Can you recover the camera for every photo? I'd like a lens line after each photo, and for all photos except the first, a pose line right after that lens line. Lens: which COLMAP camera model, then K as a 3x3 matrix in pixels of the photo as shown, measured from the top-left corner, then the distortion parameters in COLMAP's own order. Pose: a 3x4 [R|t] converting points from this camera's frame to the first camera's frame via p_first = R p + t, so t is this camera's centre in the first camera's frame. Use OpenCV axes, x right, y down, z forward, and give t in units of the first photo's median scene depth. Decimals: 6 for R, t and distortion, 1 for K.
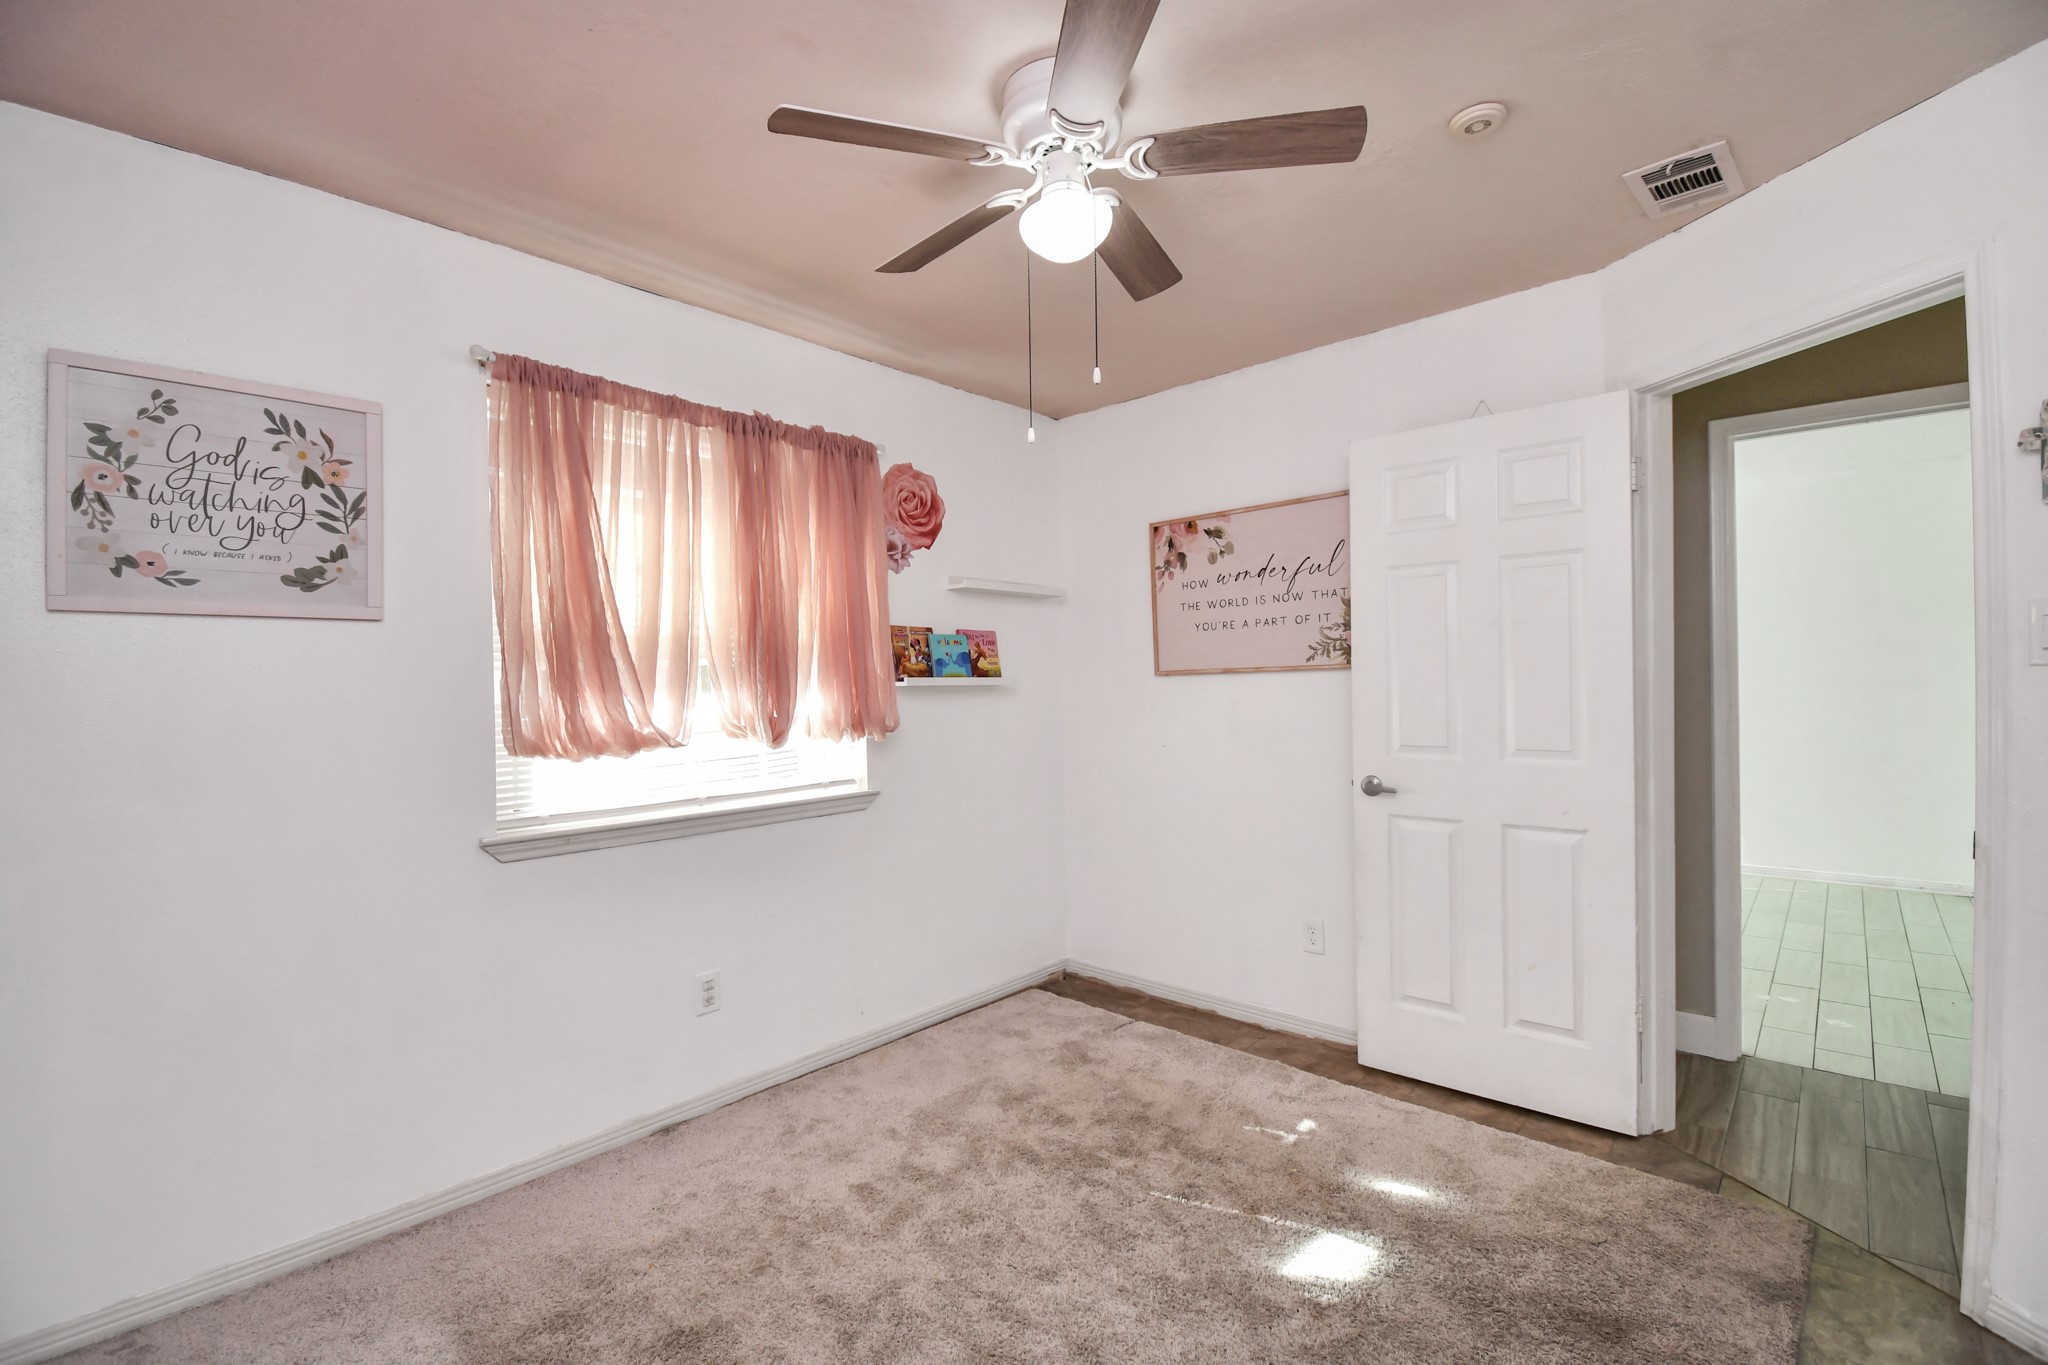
lens RADIAL K [[900.6, 0, 1012.9], [0, 900.6, 682.8], [0, 0, 1]] dist [0.015197, -0.022085]
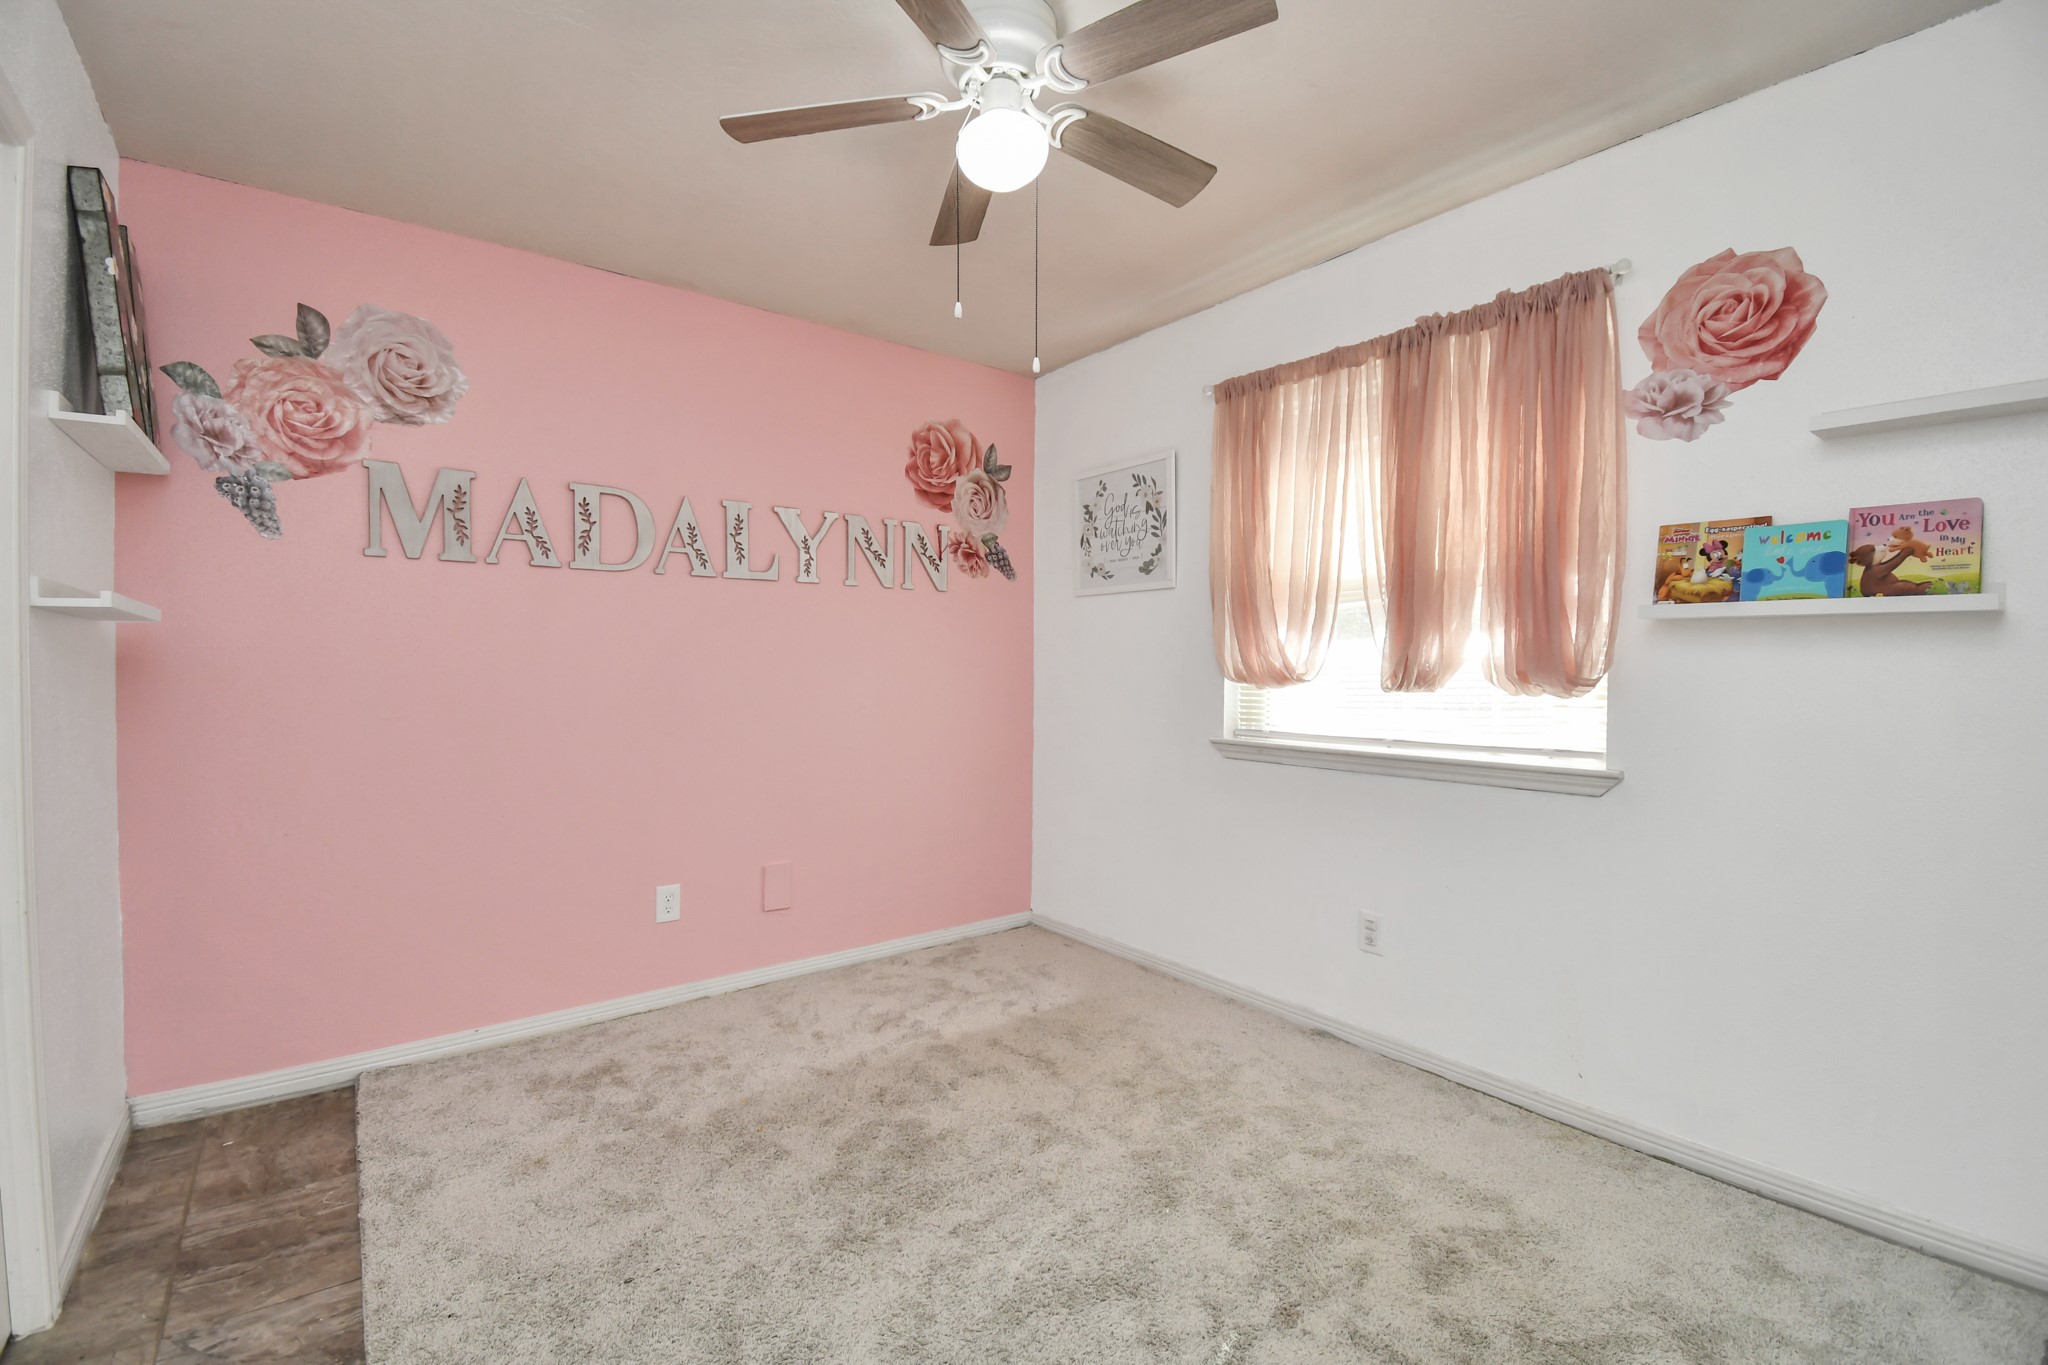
lens RADIAL K [[900.6, 0, 1012.9], [0, 900.6, 682.8], [0, 0, 1]] dist [0.015197, -0.022085]
pose [[-0.172998, 0.036692, -0.984238, 0.655502], [0.000907, 0.999311, 0.037094, 0.027389], [0.984922, 0.005525, -0.172913, 0.726144]]
